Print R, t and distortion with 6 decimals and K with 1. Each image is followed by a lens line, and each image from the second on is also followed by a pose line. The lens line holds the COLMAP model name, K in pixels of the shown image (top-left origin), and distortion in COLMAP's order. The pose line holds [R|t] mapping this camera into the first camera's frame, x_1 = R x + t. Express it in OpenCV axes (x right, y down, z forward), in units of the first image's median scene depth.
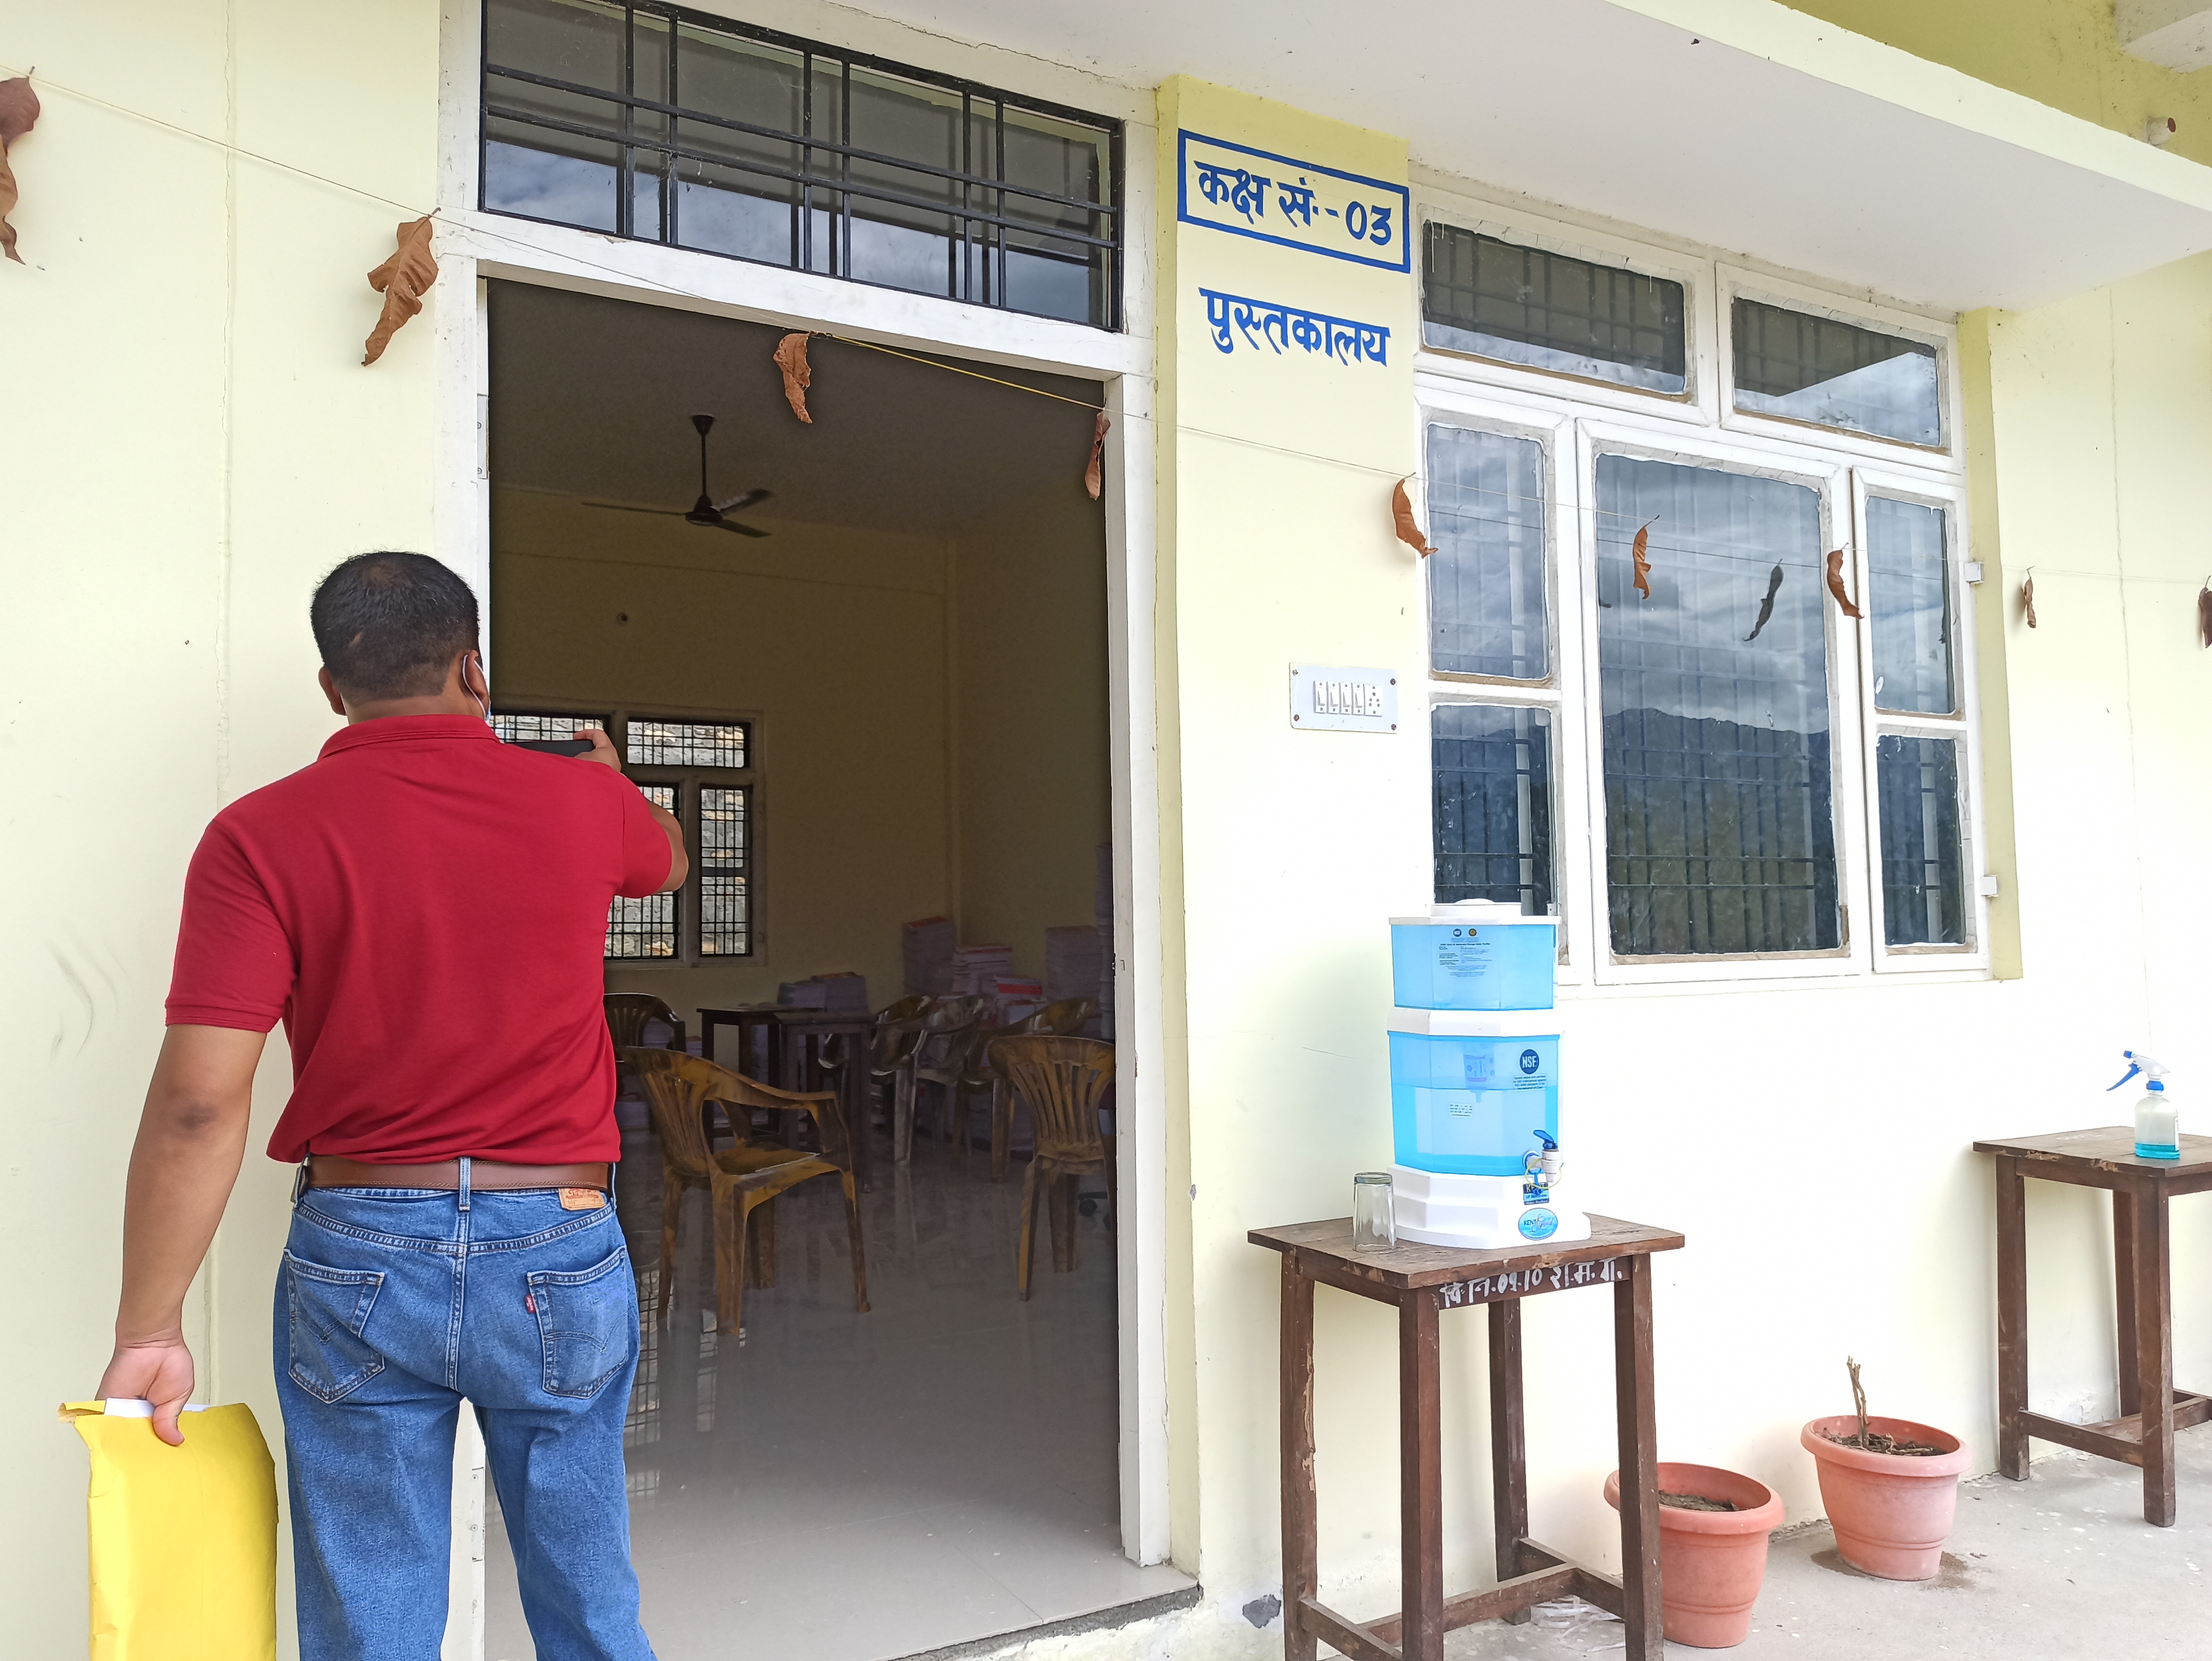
lens RADIAL K [[1646.6, 0, 1108.5], [0, 1646.6, 839.3], [0, 0, 1]] dist [0.035385, -0.067883]
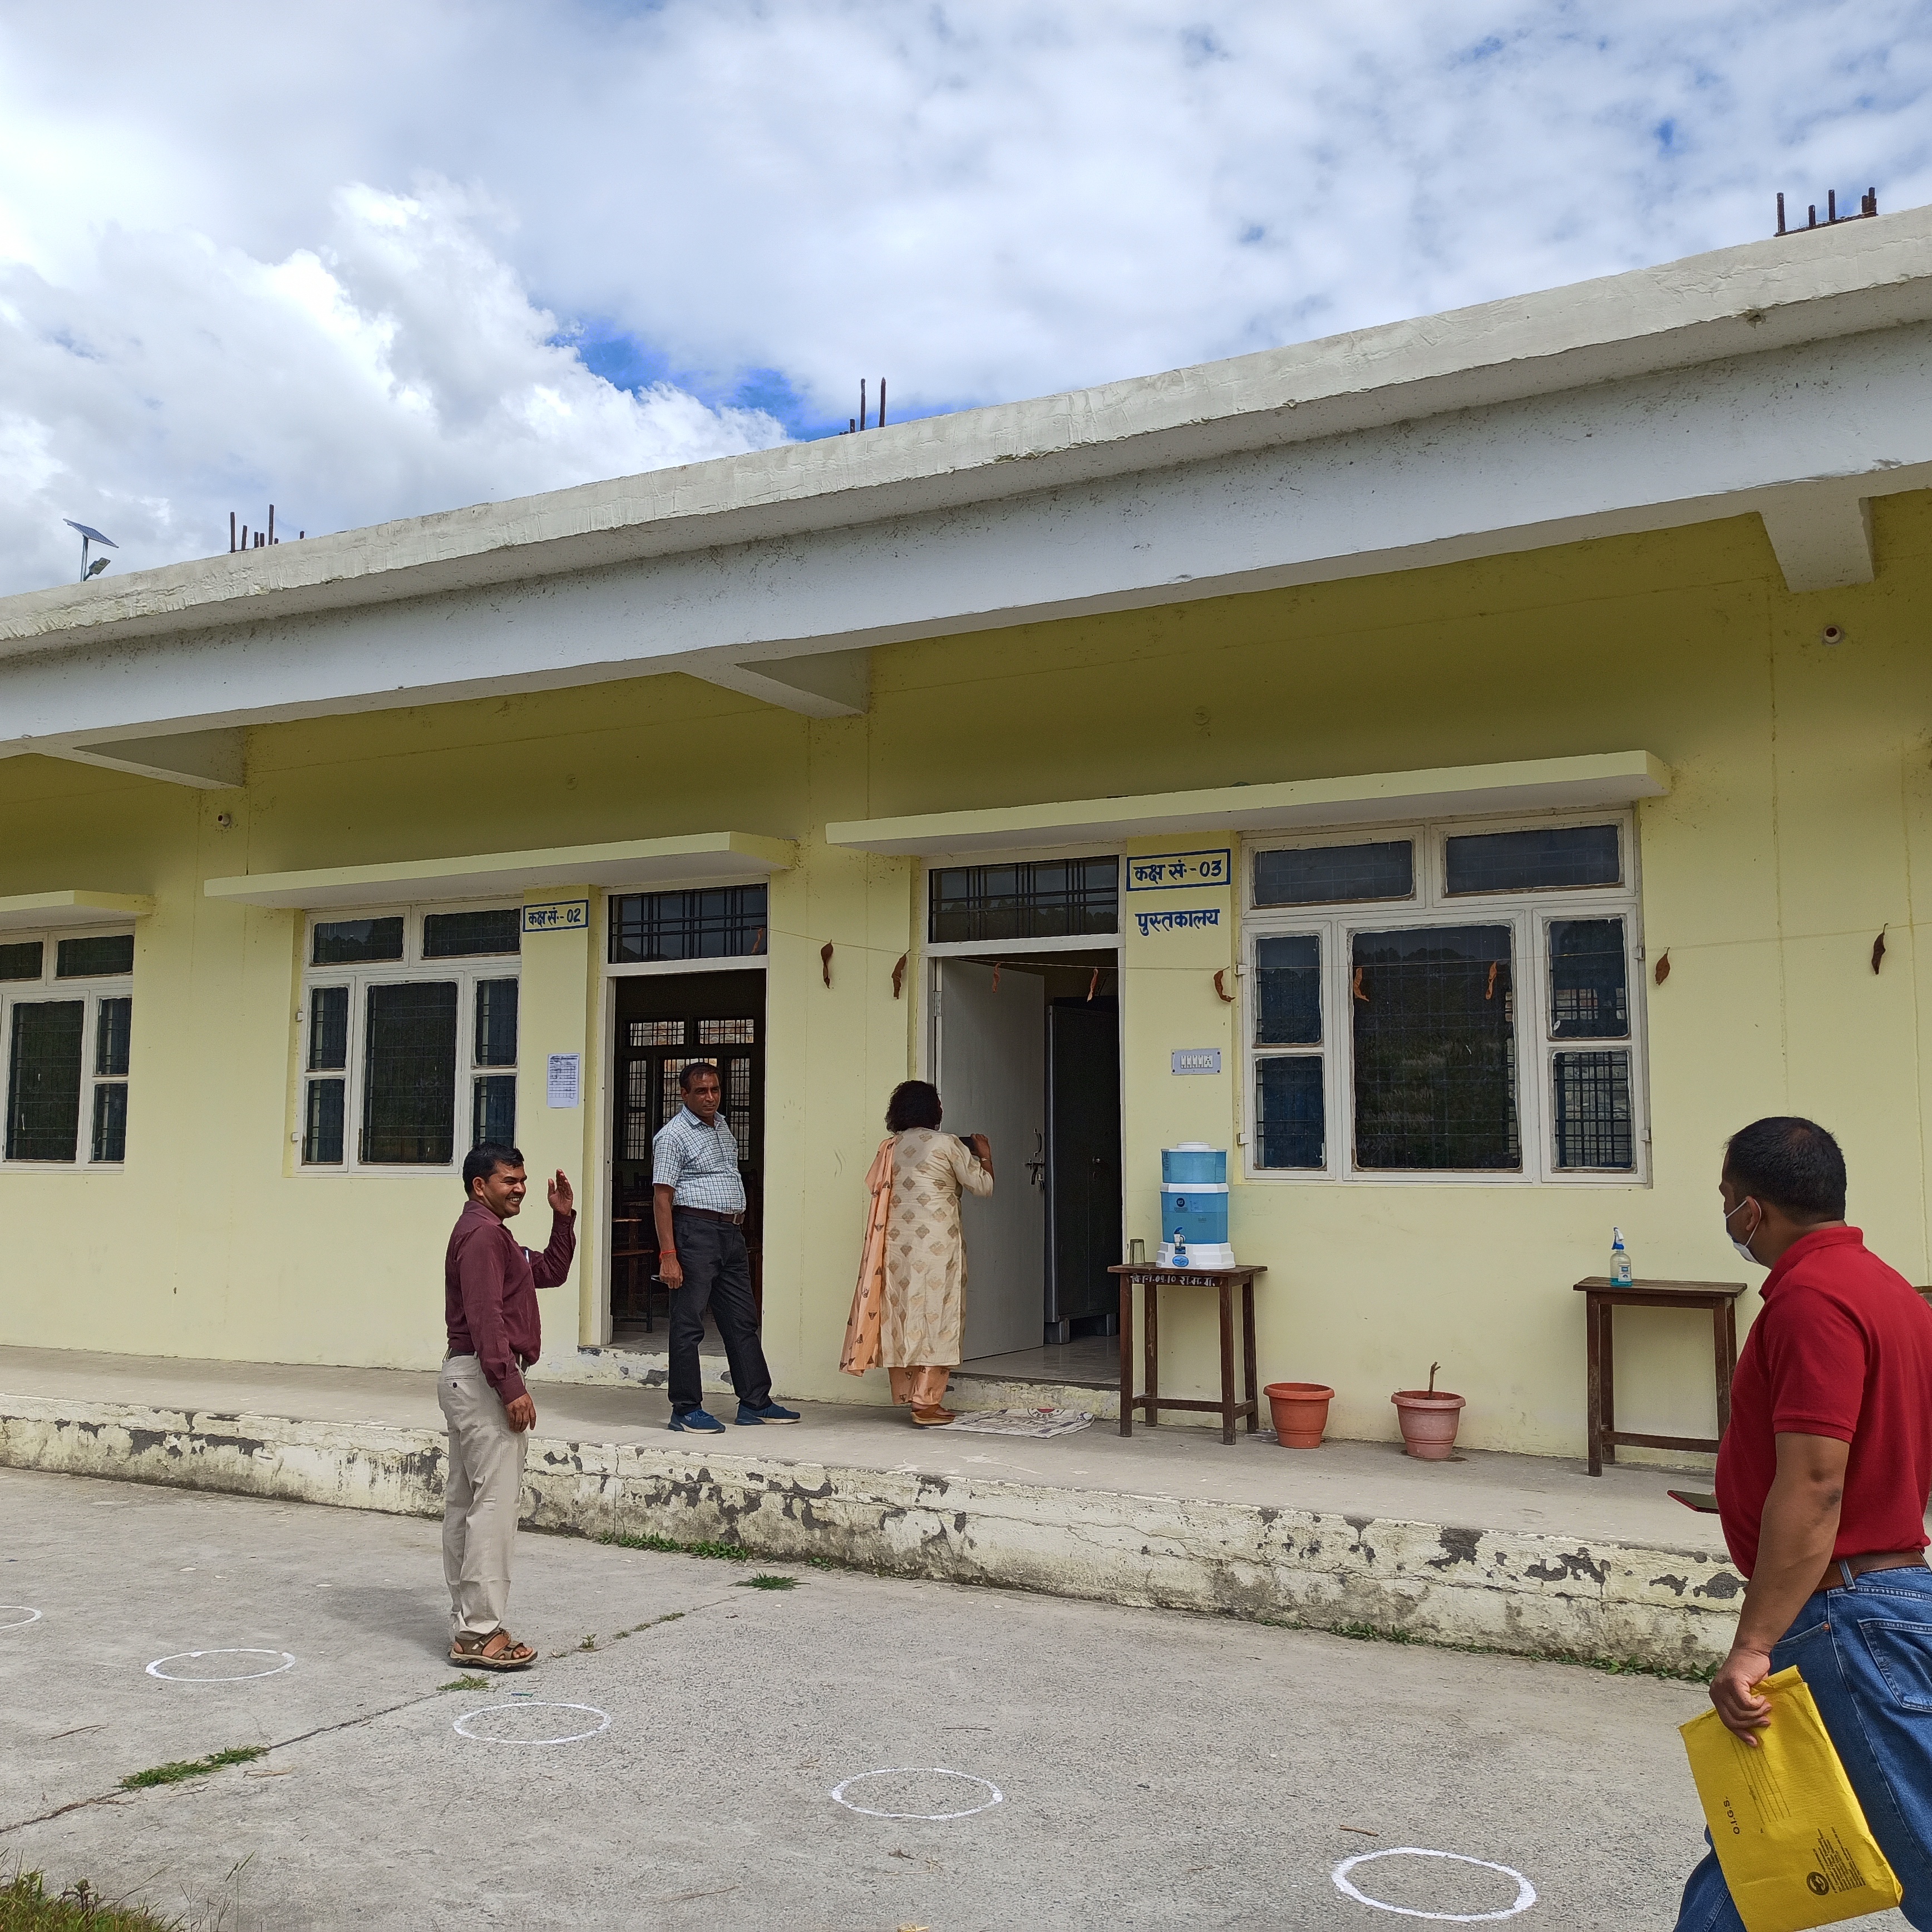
lens RADIAL K [[1901.7, 0, 961.4], [0, 1901.7, 966.0], [0, 0, 1]] dist [0.074319, -0.117429]
pose [[0.535394, -0.077402, -0.841048, 2.392271], [0.021559, 0.996720, -0.078004, -0.012495], [0.844327, 0.023631, 0.535307, -0.858125]]
